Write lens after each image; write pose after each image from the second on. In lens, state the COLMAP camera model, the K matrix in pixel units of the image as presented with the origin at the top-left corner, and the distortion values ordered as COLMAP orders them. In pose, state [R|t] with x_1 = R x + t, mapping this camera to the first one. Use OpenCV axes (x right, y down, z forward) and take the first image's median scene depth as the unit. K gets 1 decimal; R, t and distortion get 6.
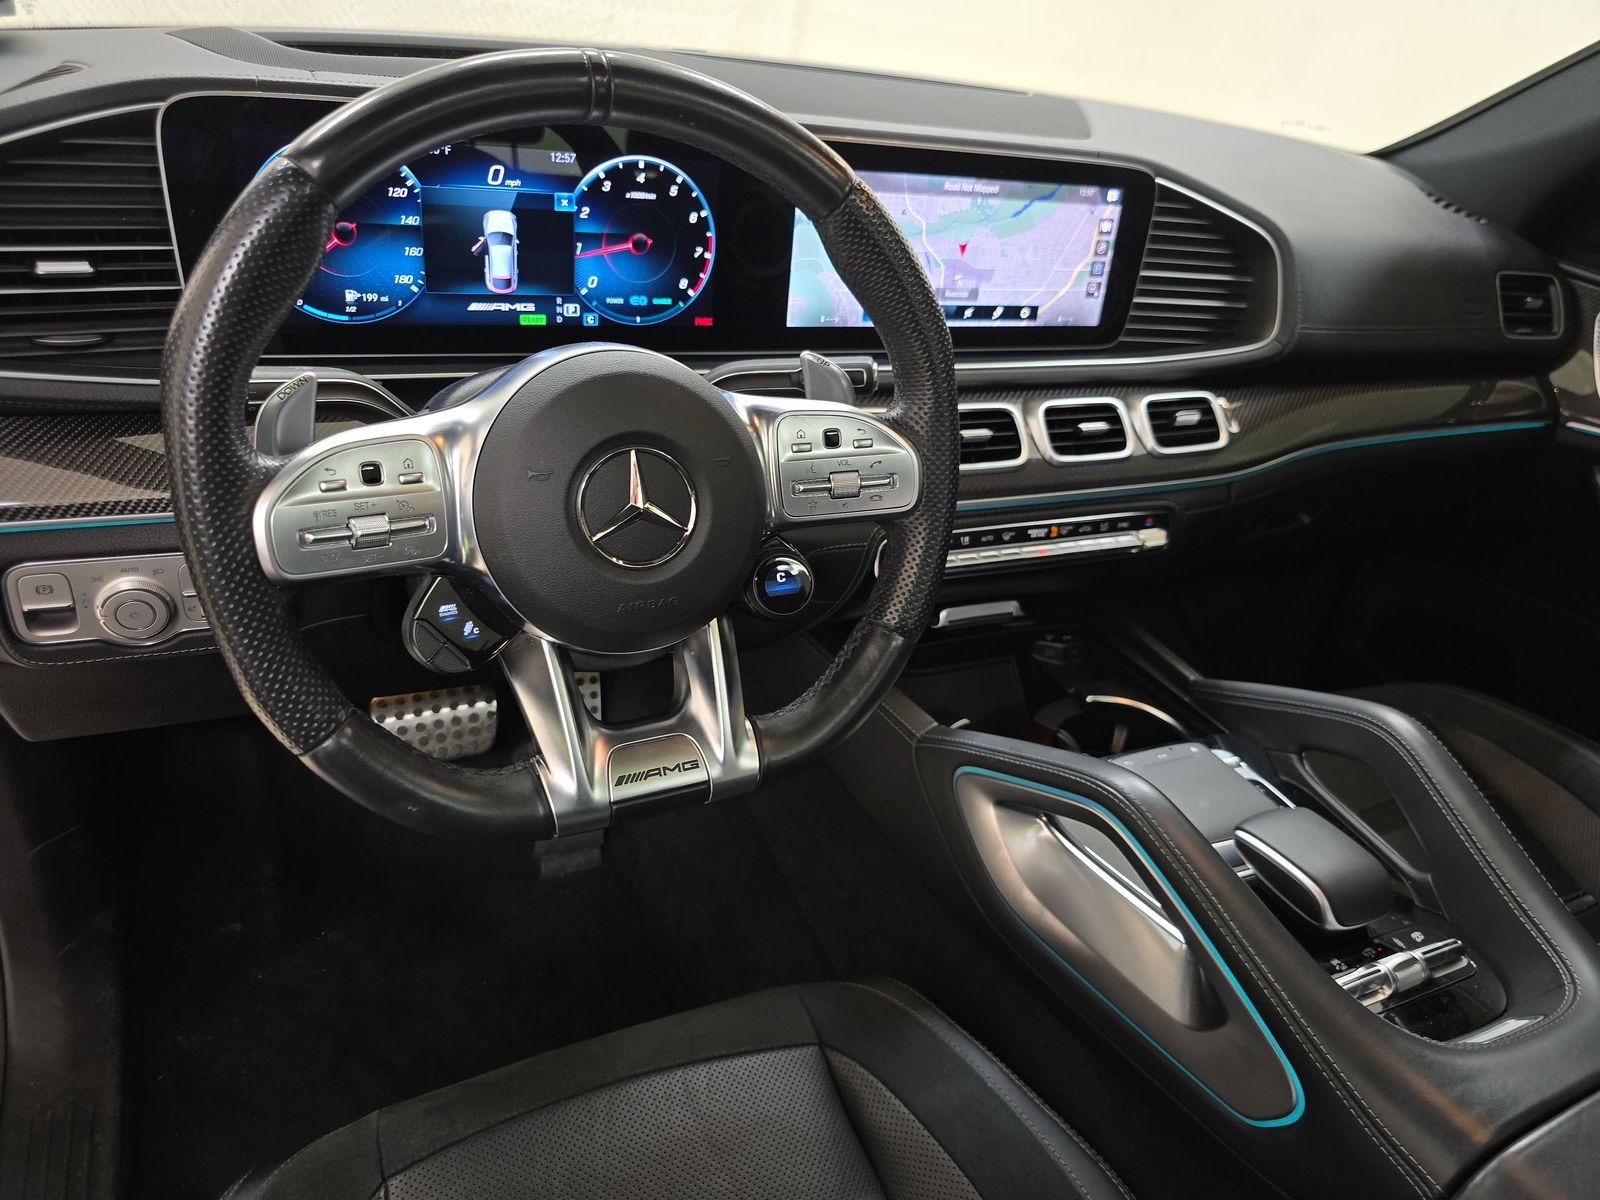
lens RADIAL K [[1099.8, 0, 794.1], [0, 1099.8, 593.4], [0, 0, 1]] dist [0.006434, -0.030290]
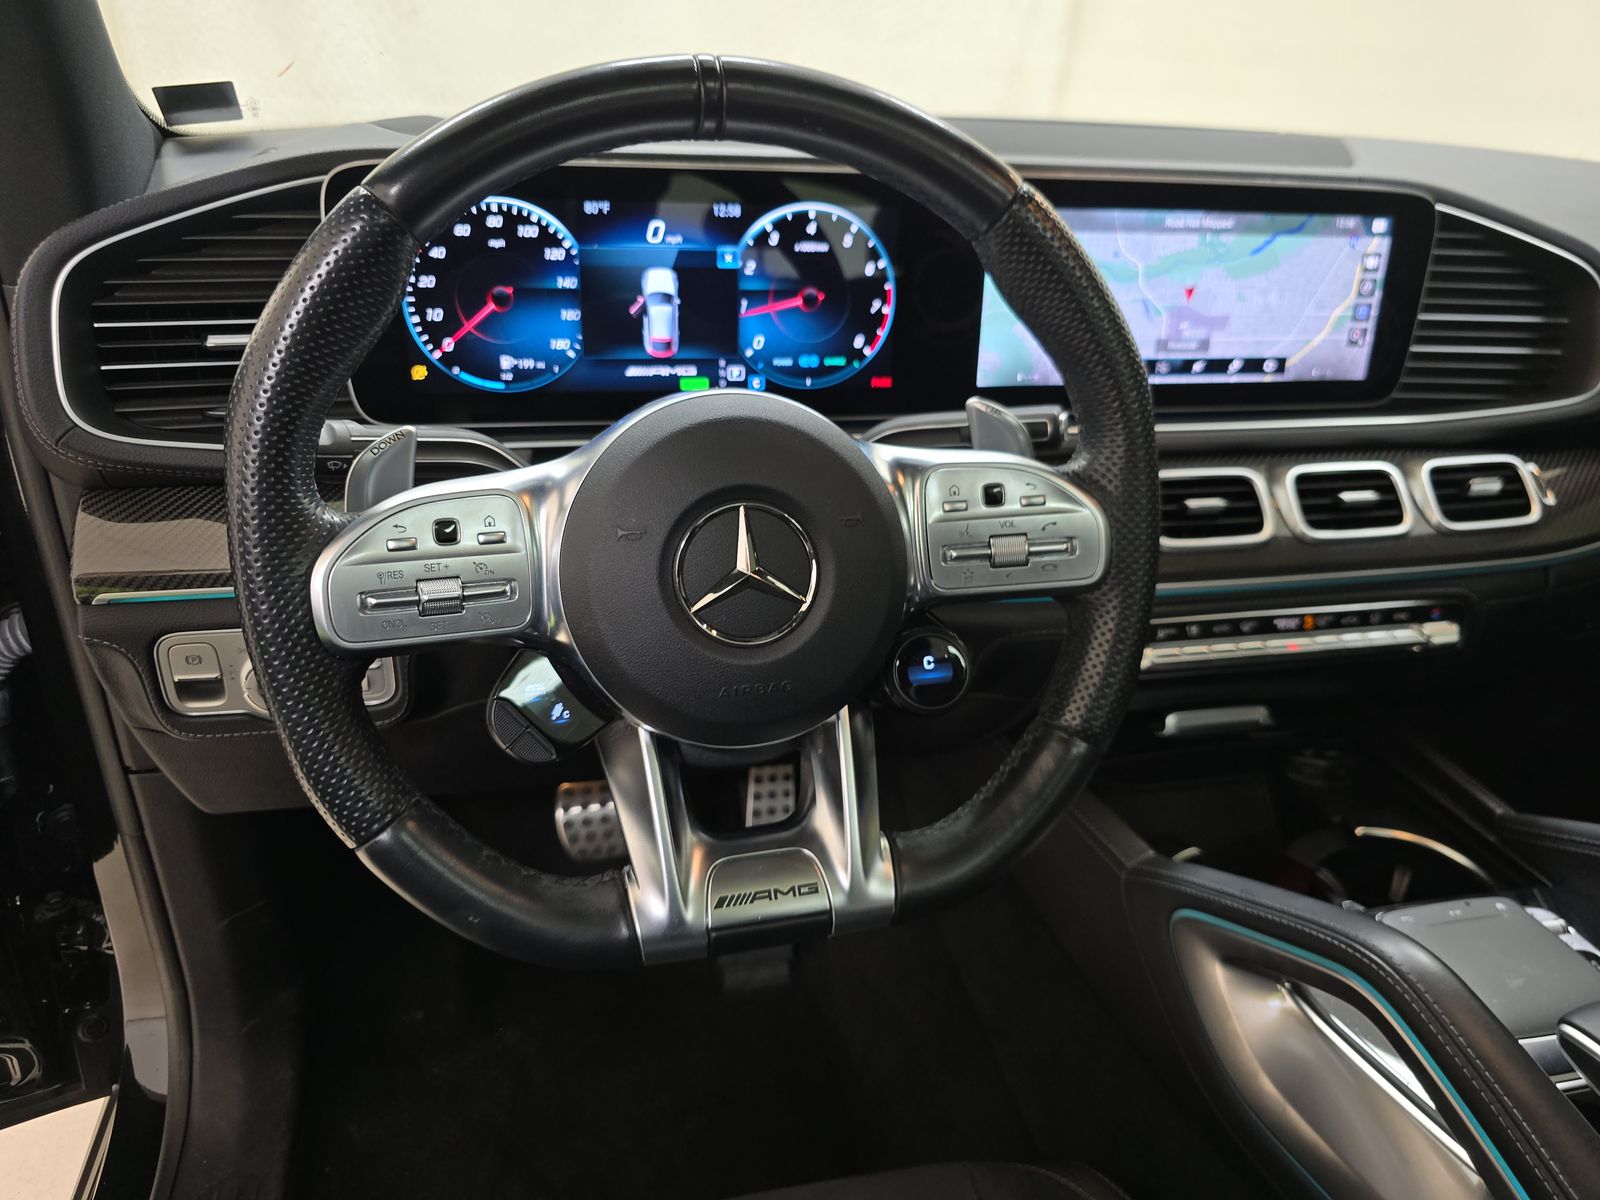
lens RADIAL K [[1099.8, 0, 798.0], [0, 1099.8, 593.9], [0, 0, 1]] dist [0.006434, -0.030290]
pose [[0.973550, 0.008926, -0.228300, 0.066228], [-0.029673, 0.995713, -0.087605, 0.007249], [0.226539, 0.092062, 0.969642, 0.144376]]
